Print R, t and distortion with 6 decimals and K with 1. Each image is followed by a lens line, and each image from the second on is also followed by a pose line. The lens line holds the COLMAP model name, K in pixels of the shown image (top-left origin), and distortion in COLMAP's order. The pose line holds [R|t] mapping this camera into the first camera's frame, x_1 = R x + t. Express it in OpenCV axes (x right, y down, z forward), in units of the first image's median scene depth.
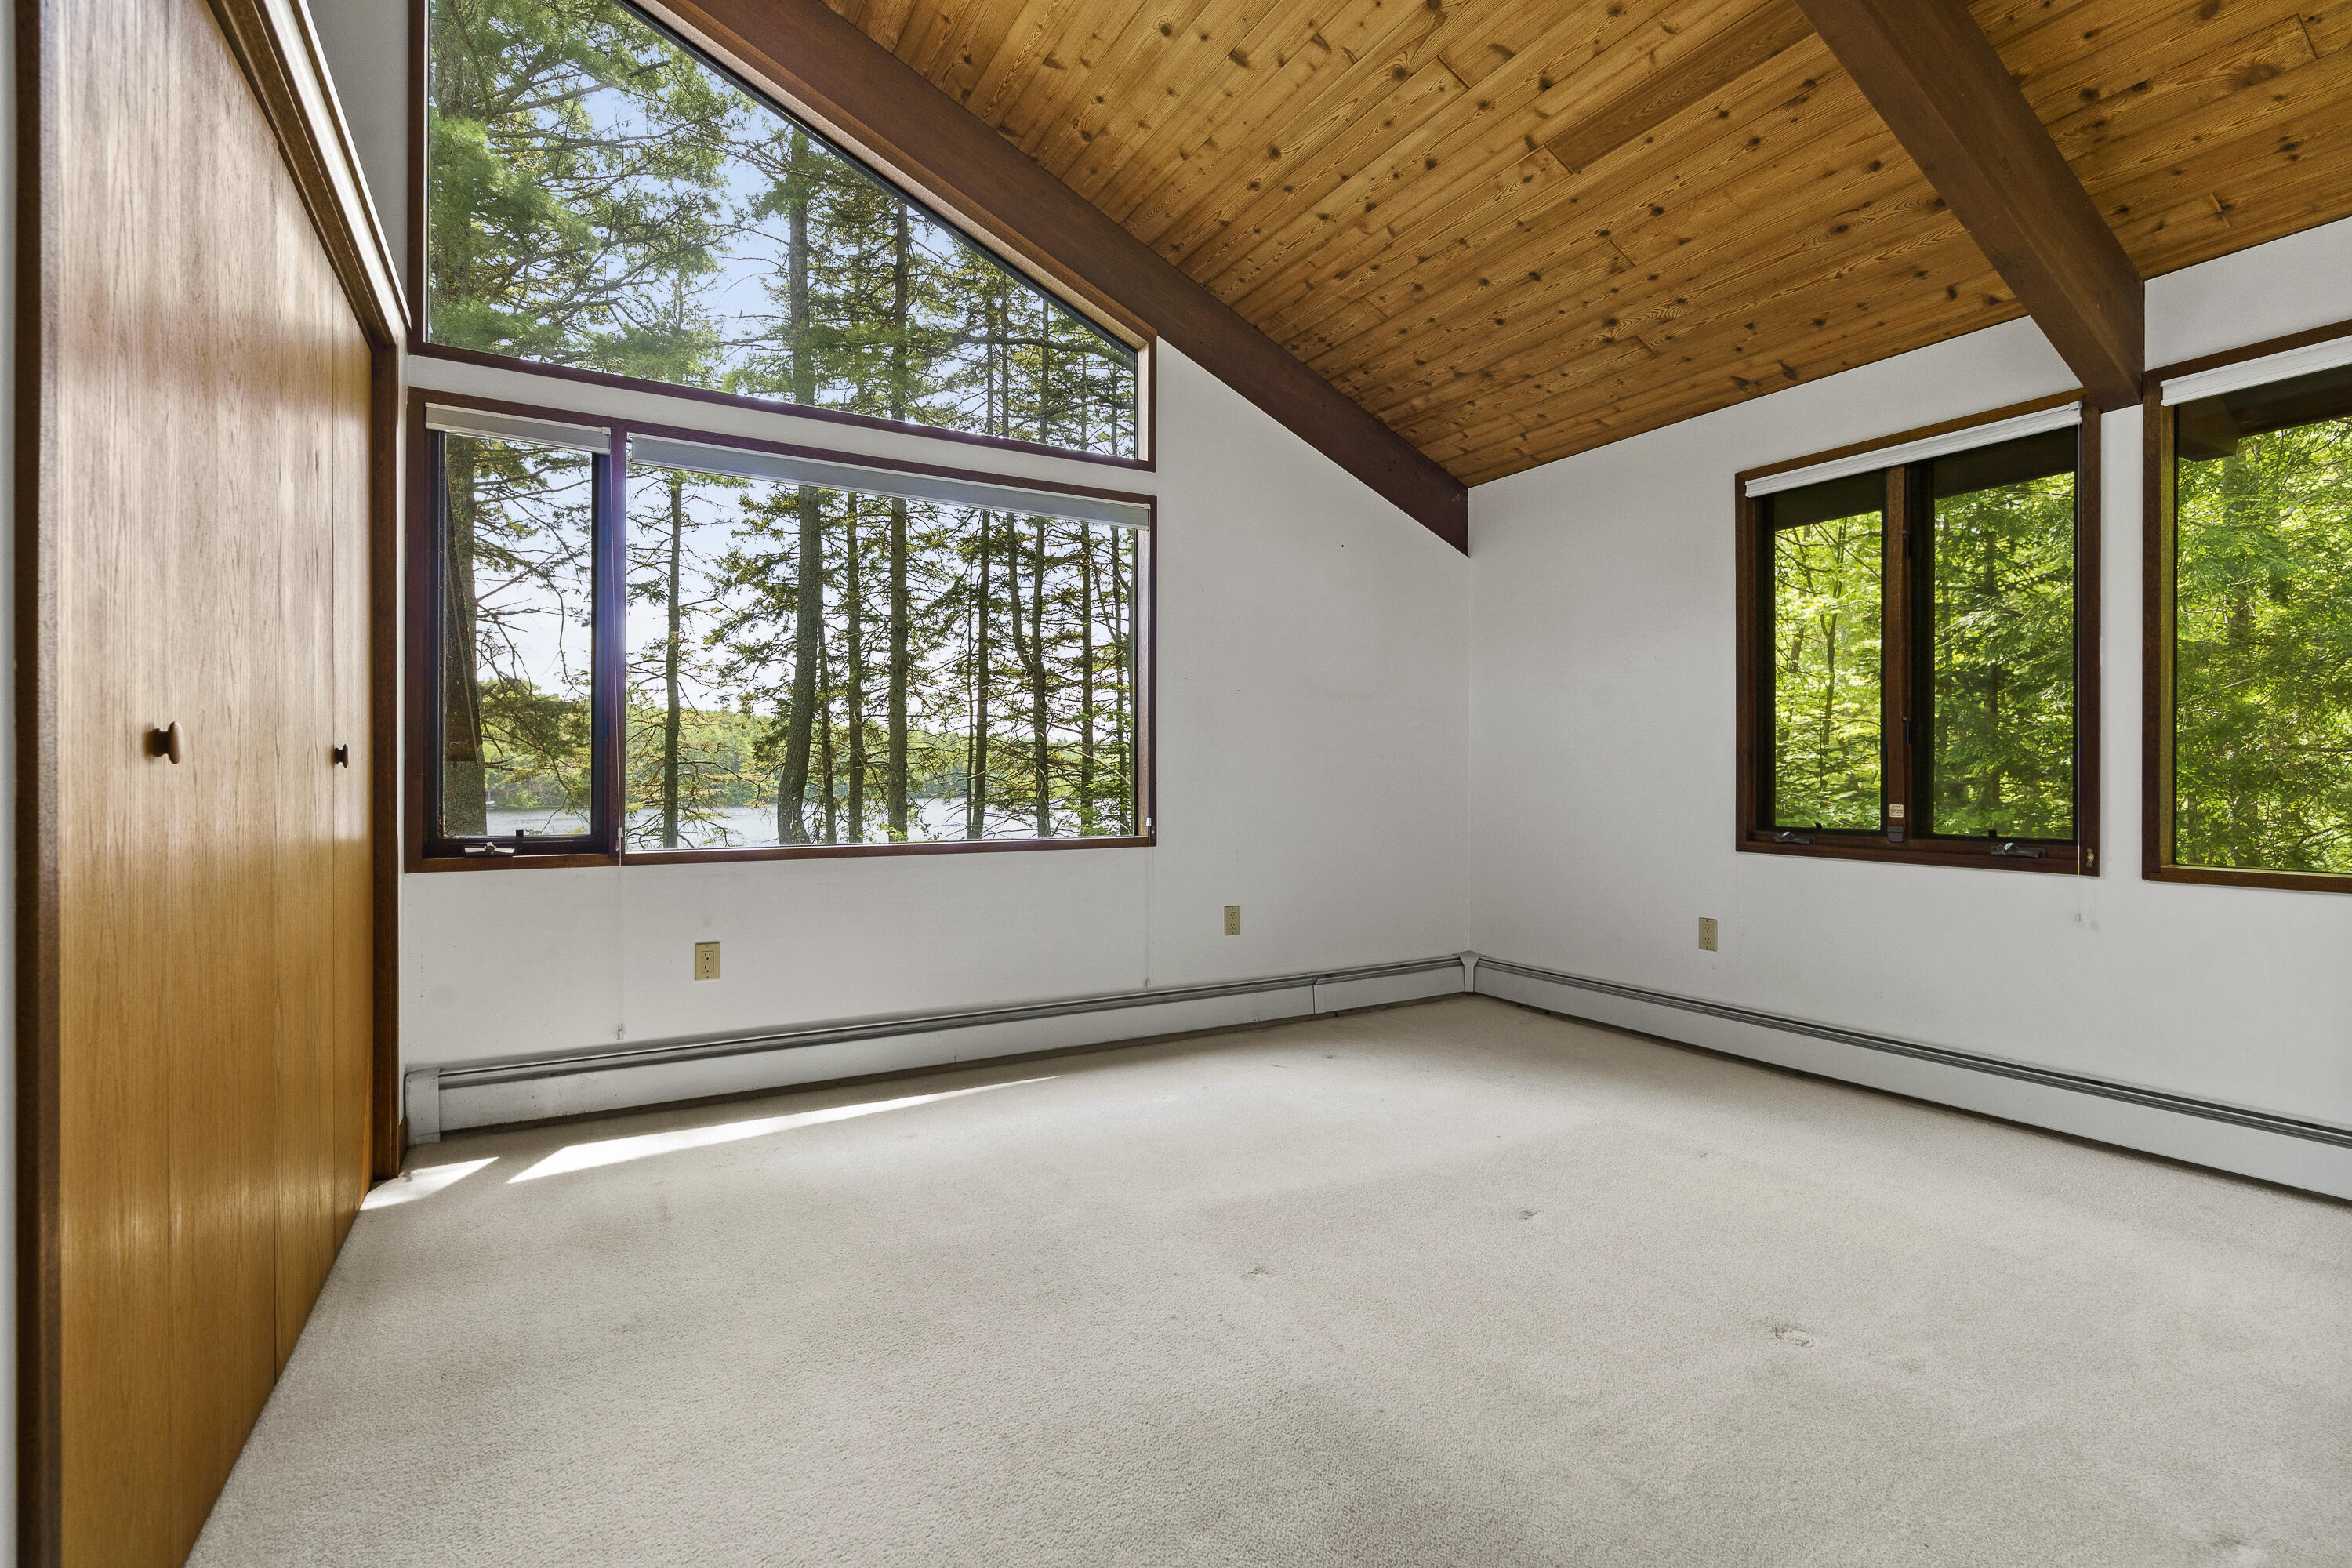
lens RADIAL K [[1076.4, 0, 1181.0], [0, 1076.4, 775.7], [0, 0, 1]] dist [-0.009811, 0.003573]
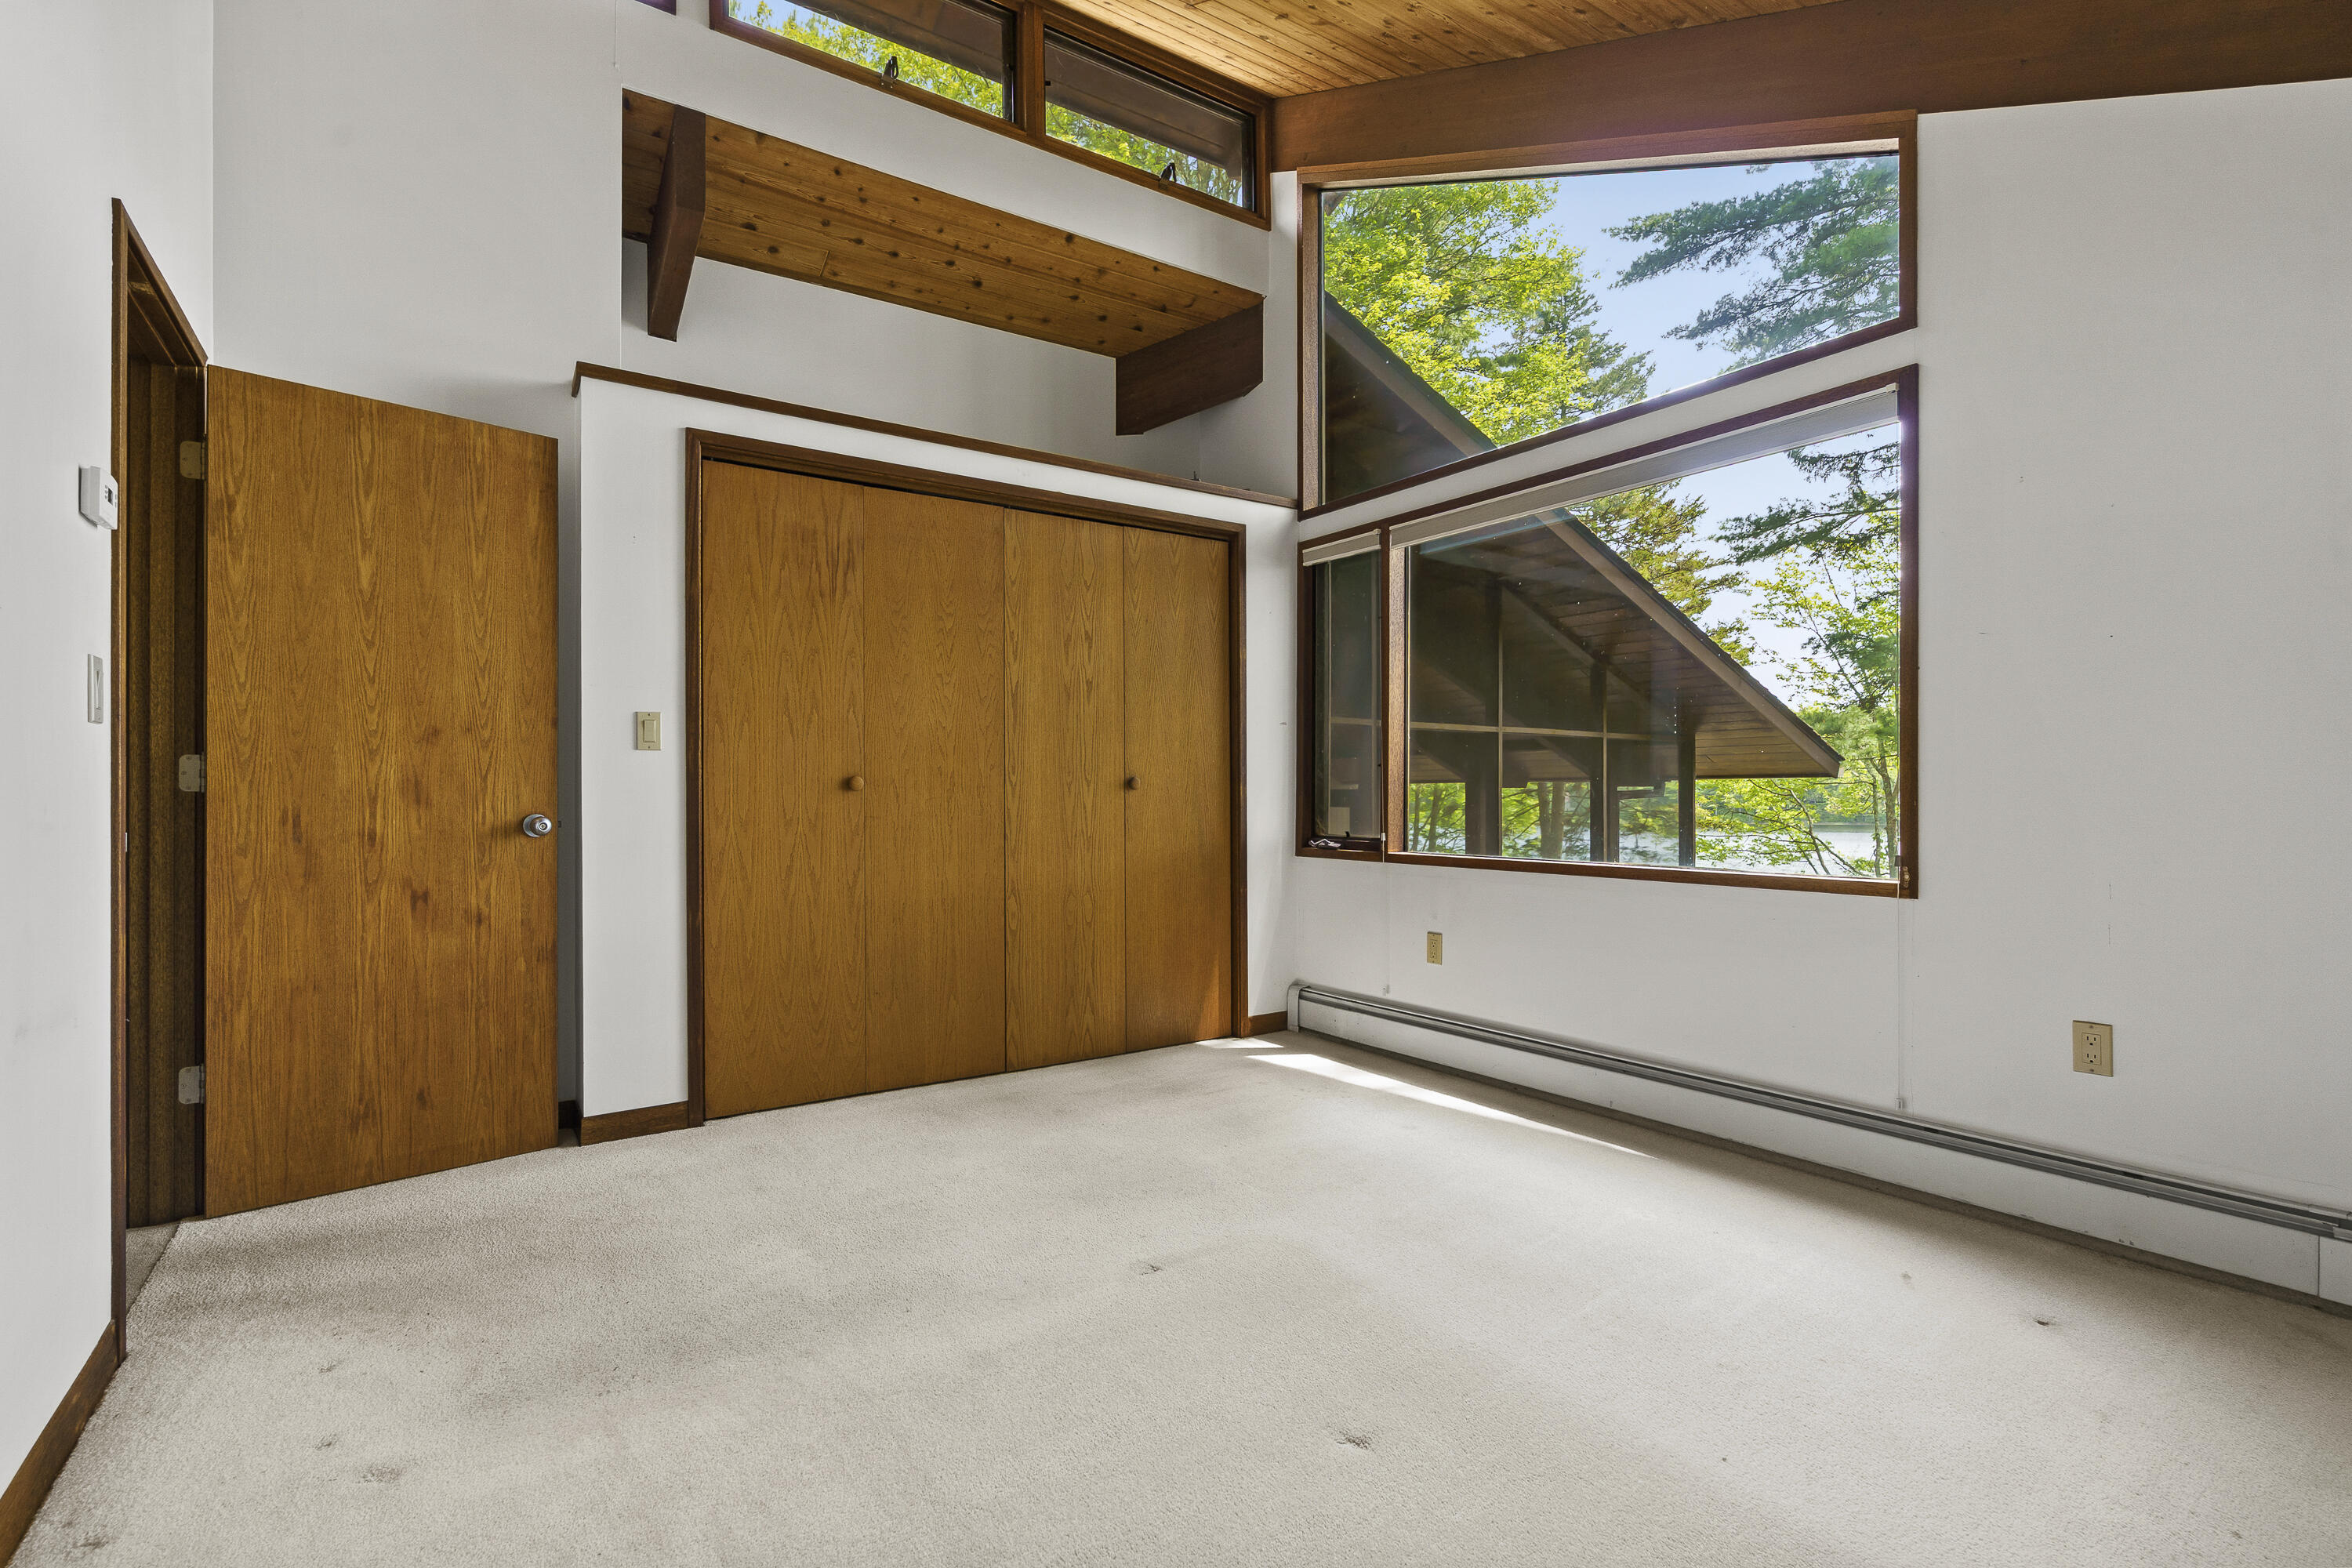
lens RADIAL K [[1076.4, 0, 1182.7], [0, 1076.4, 794.1], [0, 0, 1]] dist [-0.009811, 0.003573]
pose [[0.083925, -0.005661, -0.996456, 0.745037], [-0.002673, 0.999979, -0.005906, 0.009430], [0.996468, 0.003159, 0.083908, 0.636565]]
